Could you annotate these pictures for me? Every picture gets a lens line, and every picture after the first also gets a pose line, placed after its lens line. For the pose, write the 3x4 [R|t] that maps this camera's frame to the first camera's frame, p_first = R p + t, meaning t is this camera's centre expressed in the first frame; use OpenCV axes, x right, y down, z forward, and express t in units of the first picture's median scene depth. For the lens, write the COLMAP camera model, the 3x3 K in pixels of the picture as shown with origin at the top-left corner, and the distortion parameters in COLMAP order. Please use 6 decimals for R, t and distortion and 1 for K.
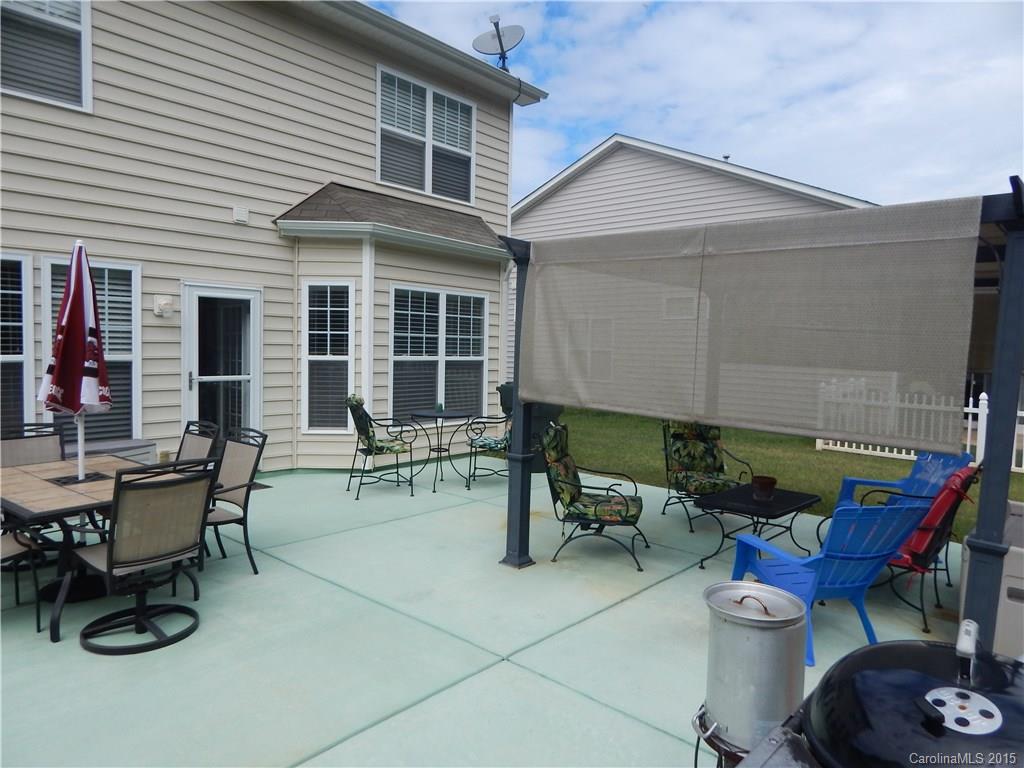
lens RADIAL K [[672.4, 0, 512.1], [0, 672.4, 382.9], [0, 0, 1]] dist [-0.007150, 0.004741]
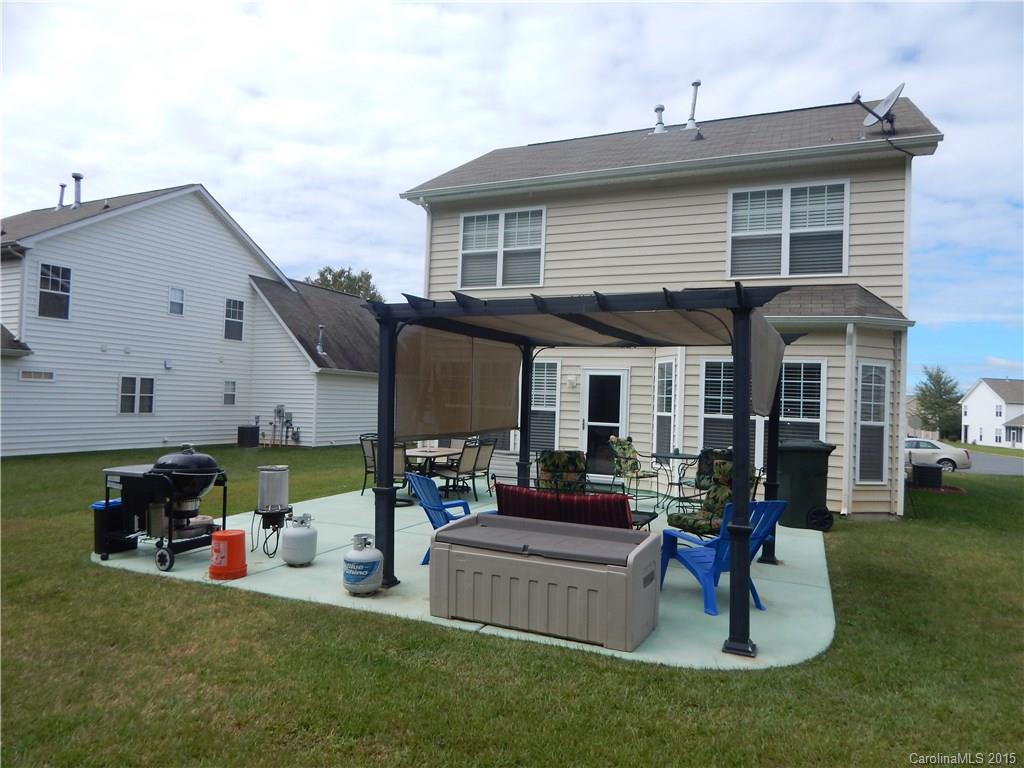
lens RADIAL K [[672.4, 0, 512.2], [0, 672.4, 385.6], [0, 0, 1]] dist [-0.007150, 0.004741]
pose [[0.296905, -0.031123, -0.954400, 0.885492], [-0.085752, 0.994562, -0.059109, 0.012270], [0.951049, 0.099392, 0.292622, 0.260023]]
